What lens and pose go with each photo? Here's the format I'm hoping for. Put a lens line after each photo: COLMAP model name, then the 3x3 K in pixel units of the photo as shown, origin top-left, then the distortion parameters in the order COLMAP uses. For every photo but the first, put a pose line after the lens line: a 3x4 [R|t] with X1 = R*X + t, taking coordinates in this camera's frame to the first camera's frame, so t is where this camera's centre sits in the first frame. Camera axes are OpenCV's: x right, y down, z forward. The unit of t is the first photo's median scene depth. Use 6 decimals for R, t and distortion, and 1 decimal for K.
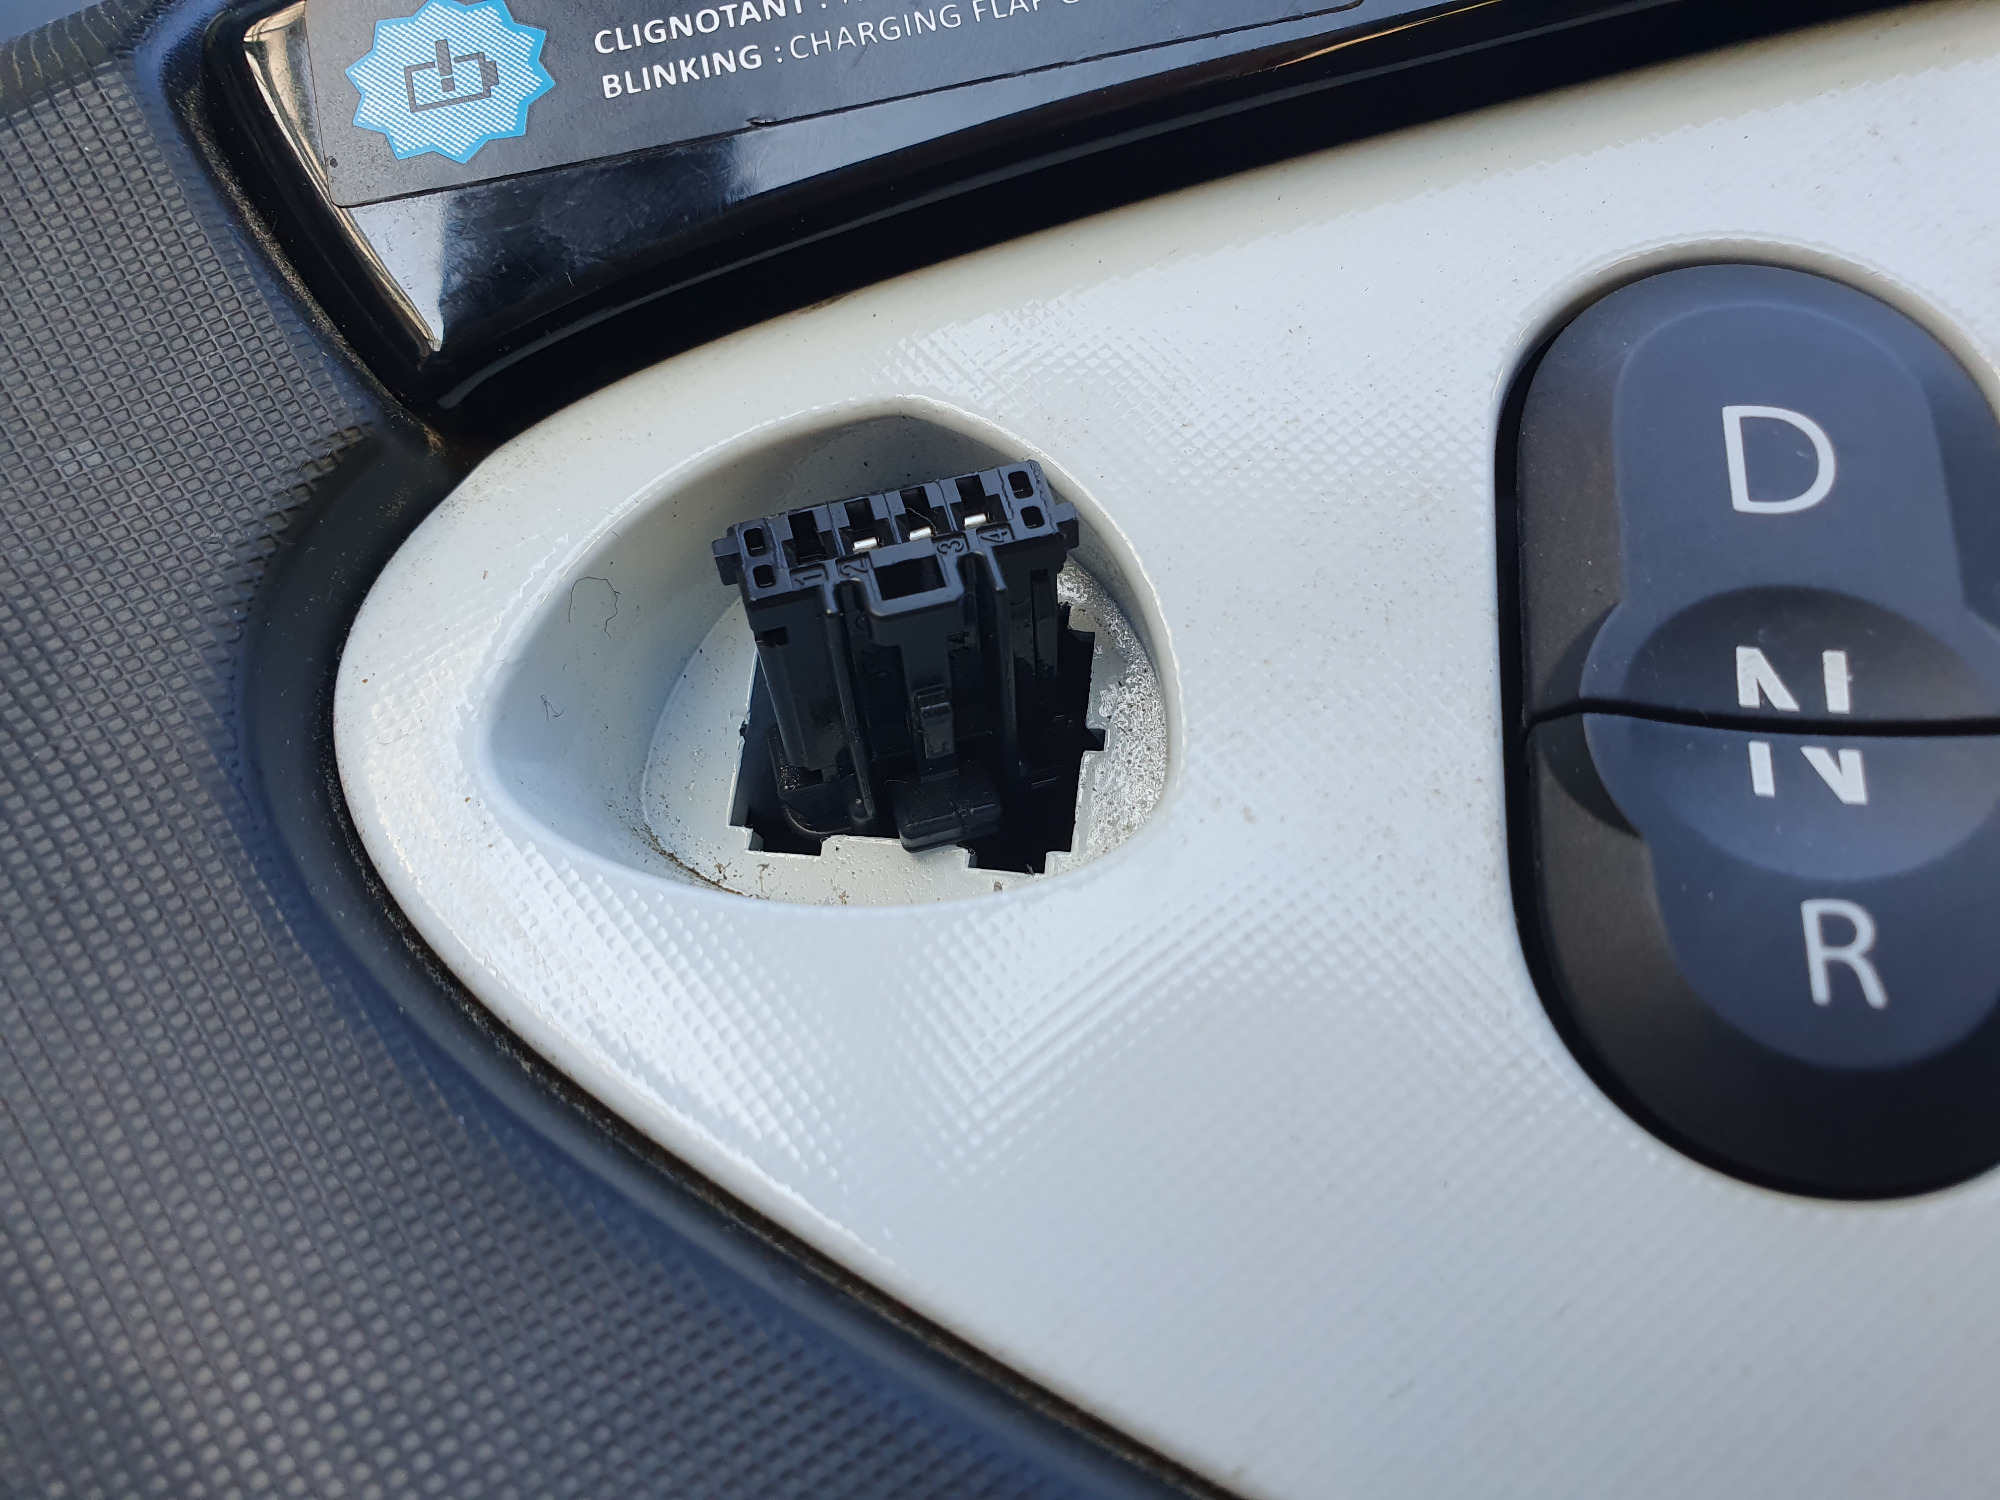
lens RADIAL K [[1526.2, 0, 1000.0], [0, 1526.2, 750.0], [0, 0, 1]] dist [-0.104006, 0.127737]
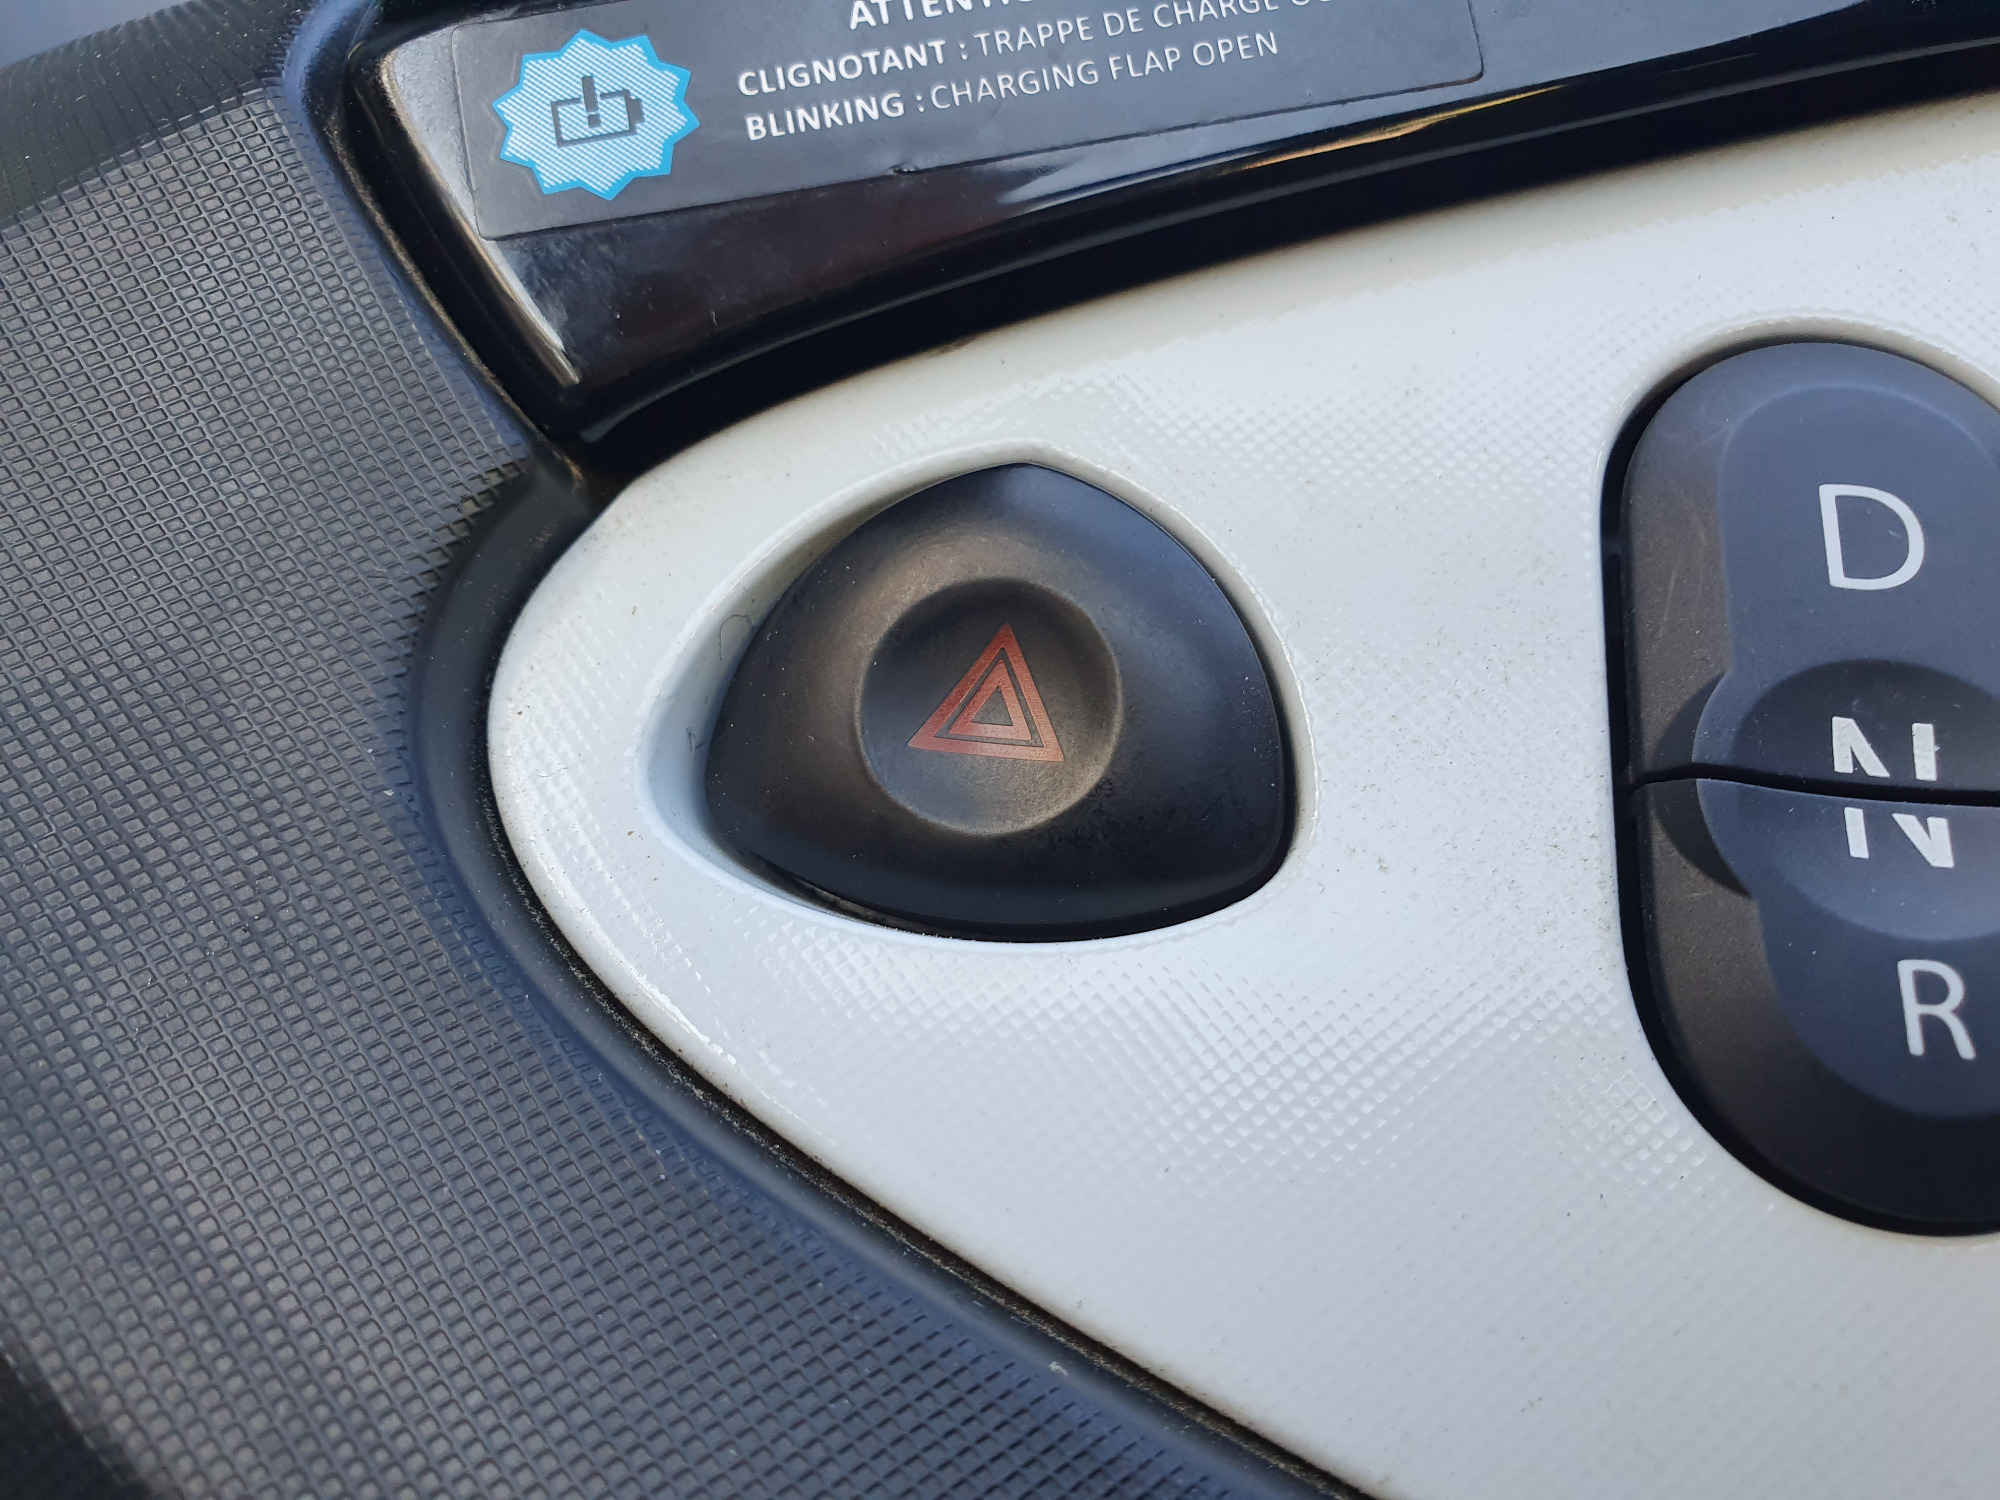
lens RADIAL K [[1507.4, 0, 1000.0], [0, 1507.4, 750.0], [0, 0, 1]] dist [-0.098597, 0.111156]
pose [[0.998985, 0.019698, 0.040504, -0.134578], [-0.021057, 0.999219, 0.033421, -0.060732], [-0.039814, -0.034240, 0.998620, -0.034035]]
